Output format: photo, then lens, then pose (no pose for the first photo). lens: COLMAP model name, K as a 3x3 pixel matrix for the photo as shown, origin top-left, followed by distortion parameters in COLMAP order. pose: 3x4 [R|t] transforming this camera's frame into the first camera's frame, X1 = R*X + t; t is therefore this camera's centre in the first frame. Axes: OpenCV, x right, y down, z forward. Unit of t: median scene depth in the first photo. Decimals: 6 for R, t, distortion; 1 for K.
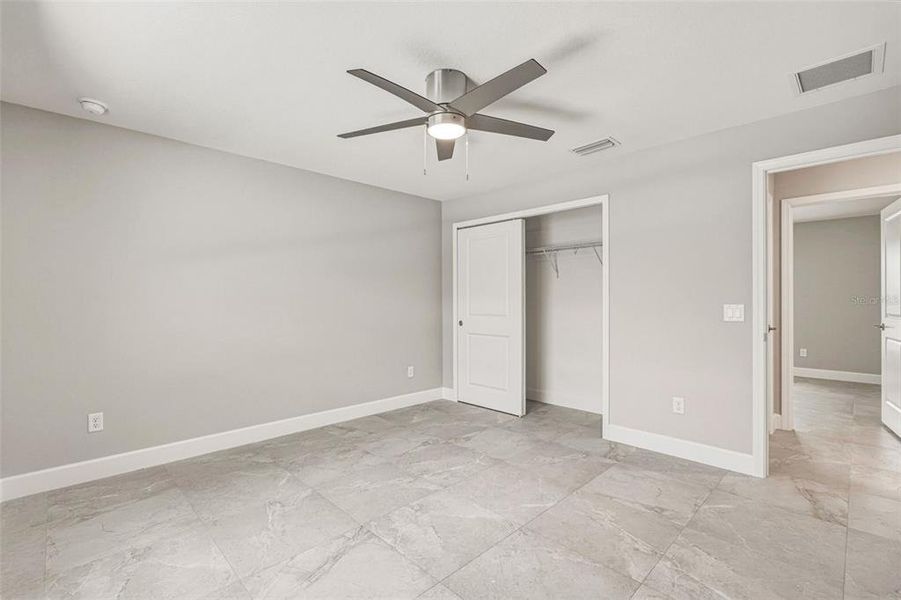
lens RADIAL K [[410.8, 0, 450.5], [0, 410.8, 300.0], [0, 0, 1]] dist [-0.001408, 0.000033]
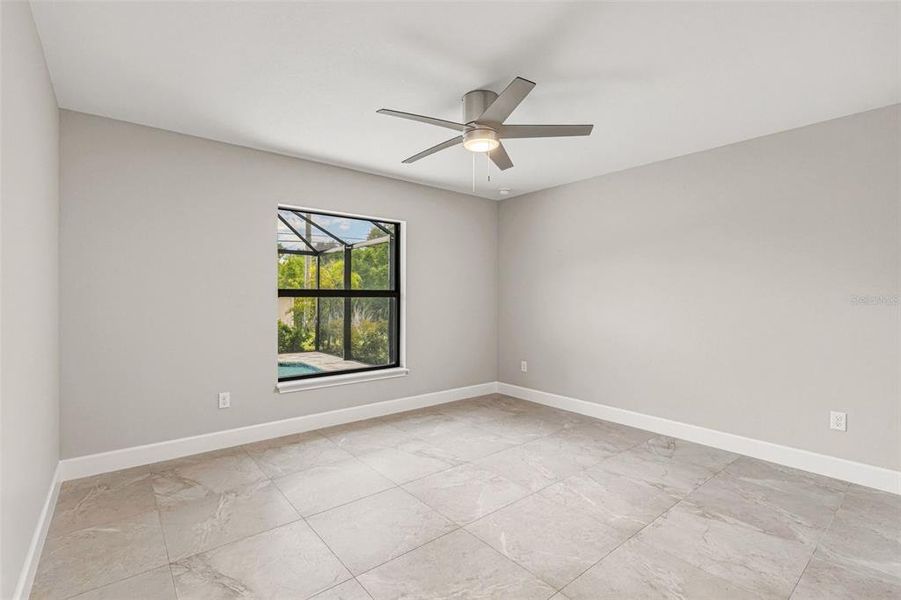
lens RADIAL K [[403.8, 0, 448.9], [0, 403.8, 297.4], [0, 0, 1]] dist [-0.004467, 0.000356]
pose [[-0.083093, 0.006560, -0.996520, 0.802229], [-0.002597, 0.999974, 0.006800, -0.014685], [0.996538, 0.003153, -0.083074, 0.722579]]
